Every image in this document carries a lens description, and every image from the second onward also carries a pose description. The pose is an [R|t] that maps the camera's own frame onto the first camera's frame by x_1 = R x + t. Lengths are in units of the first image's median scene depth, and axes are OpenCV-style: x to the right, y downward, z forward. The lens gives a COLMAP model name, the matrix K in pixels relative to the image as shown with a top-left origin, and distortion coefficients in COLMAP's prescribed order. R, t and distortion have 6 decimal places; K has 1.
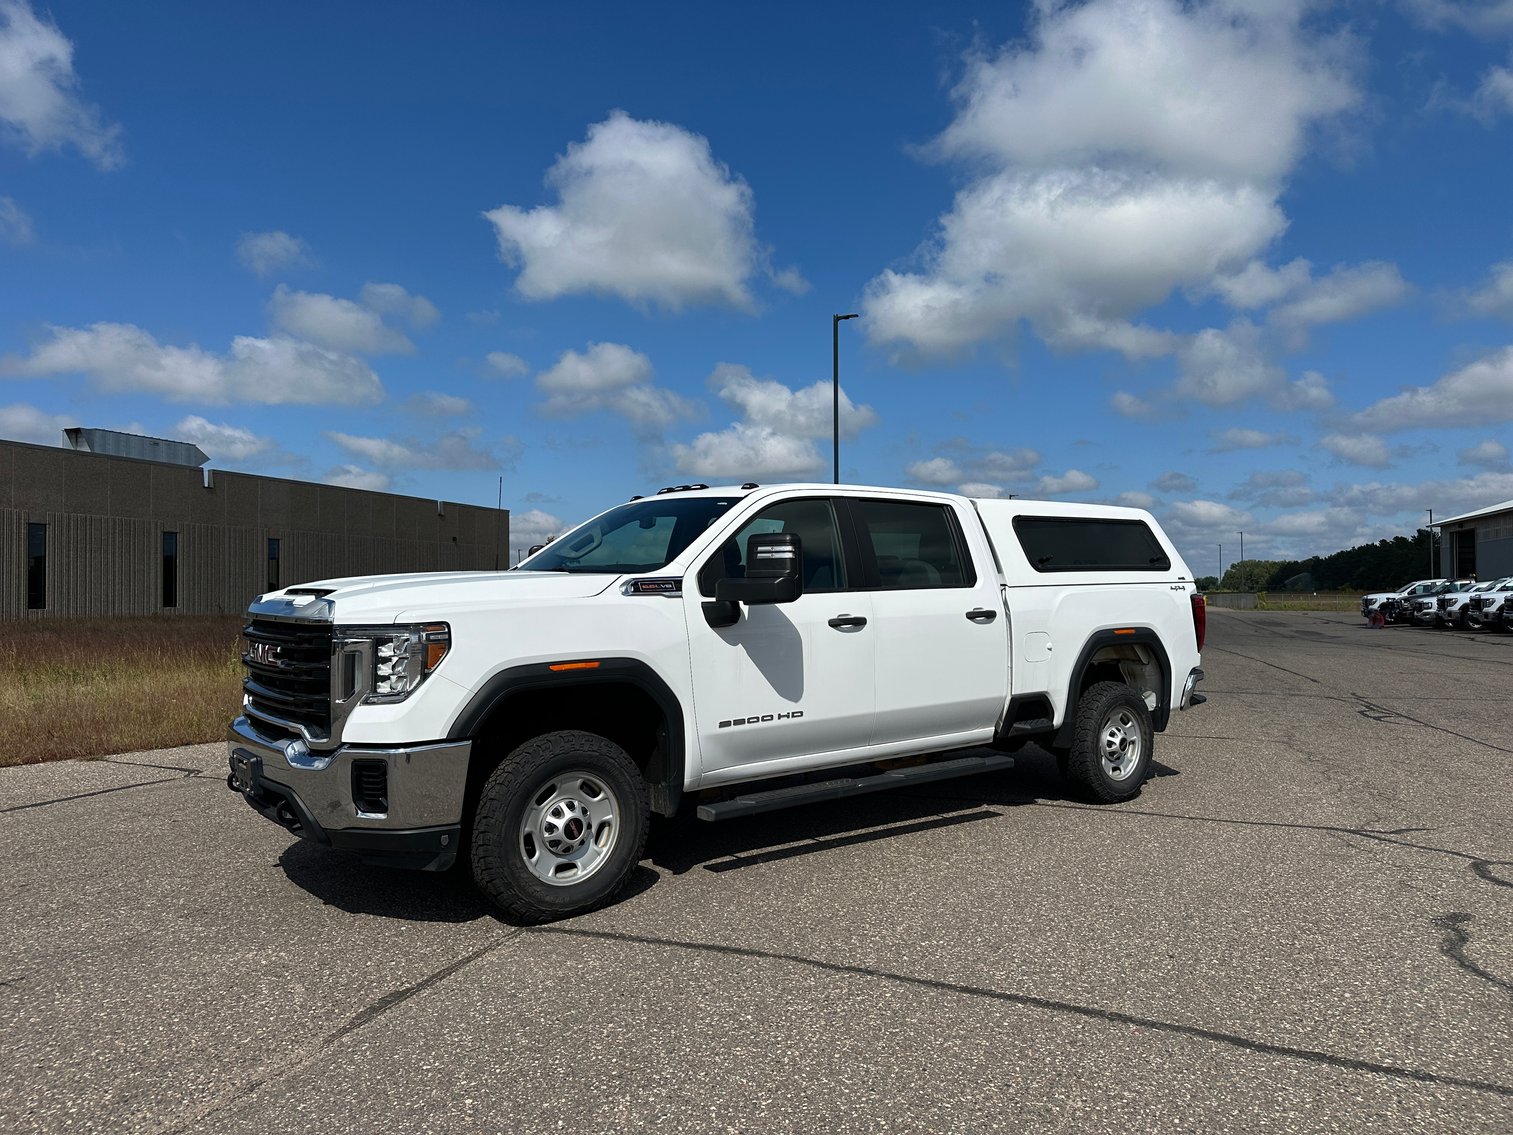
lens RADIAL K [[1076.2, 0, 779.1], [0, 1076.2, 592.5], [0, 0, 1]] dist [0.029241, -0.035365]
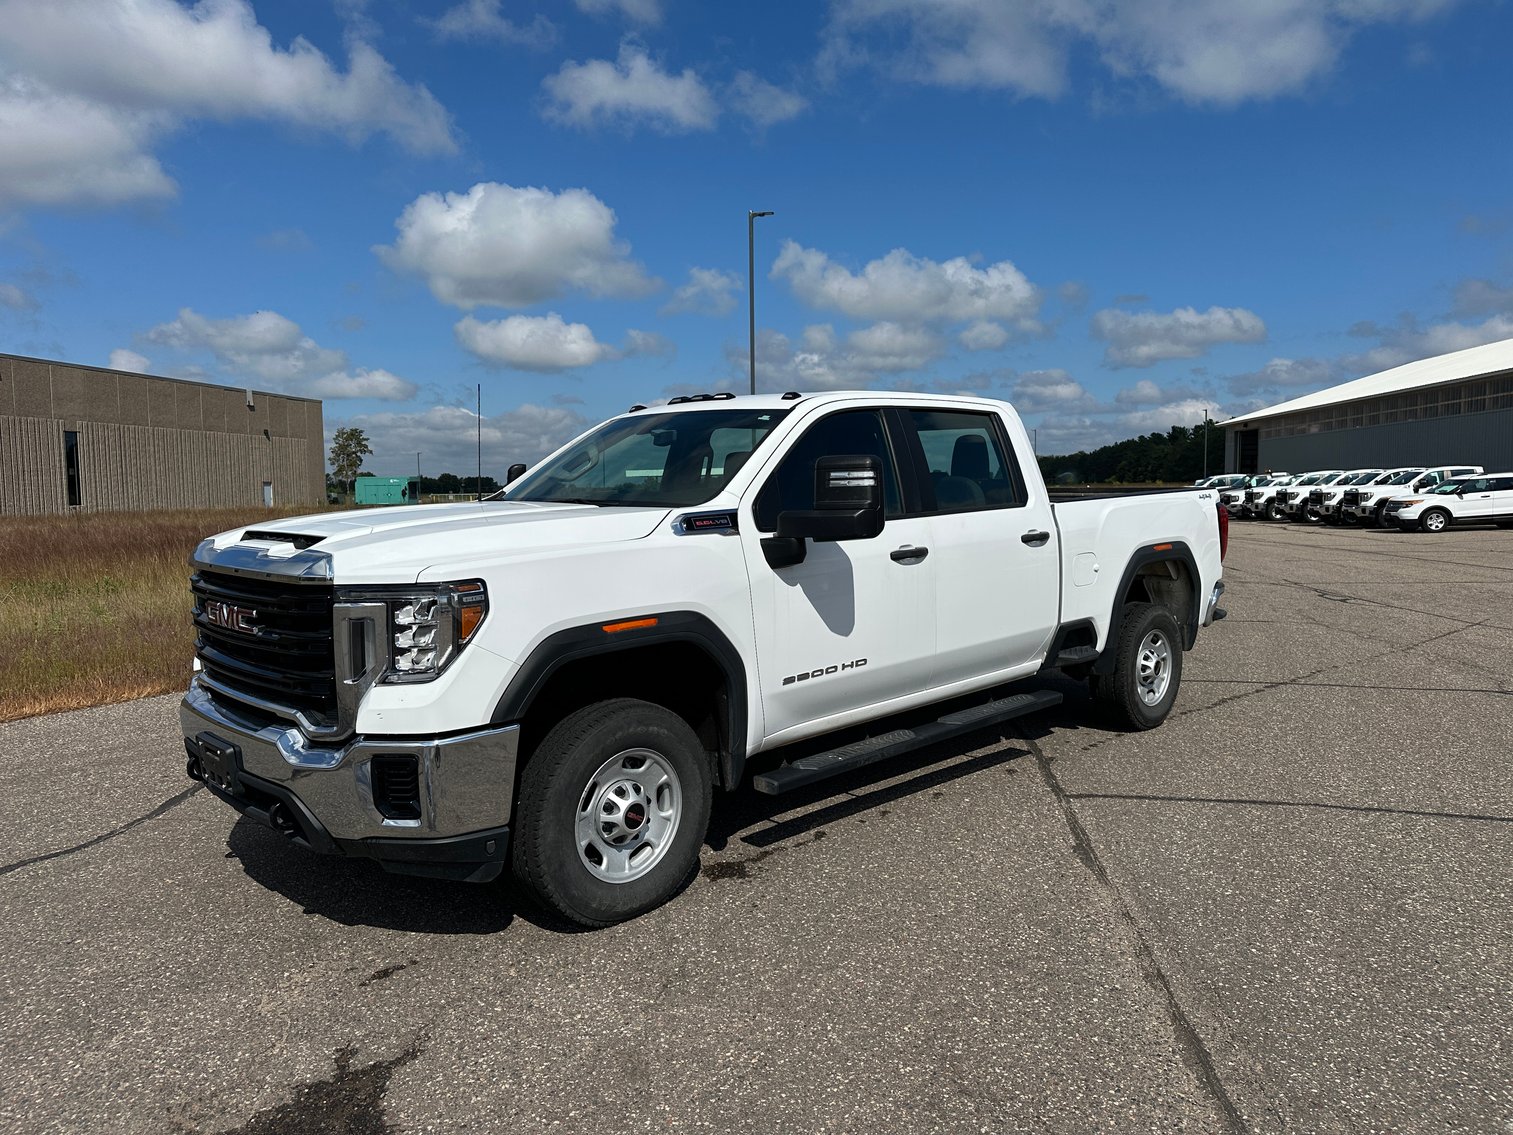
lens RADIAL K [[1076.2, 0, 764.9], [0, 1076.2, 575.9], [0, 0, 1]] dist [0.029241, -0.035365]
pose [[0.993972, -0.022957, 0.107208, -0.157781], [0.013024, 0.995632, 0.092448, -0.039630], [-0.108862, -0.090495, 0.989929, 0.157584]]
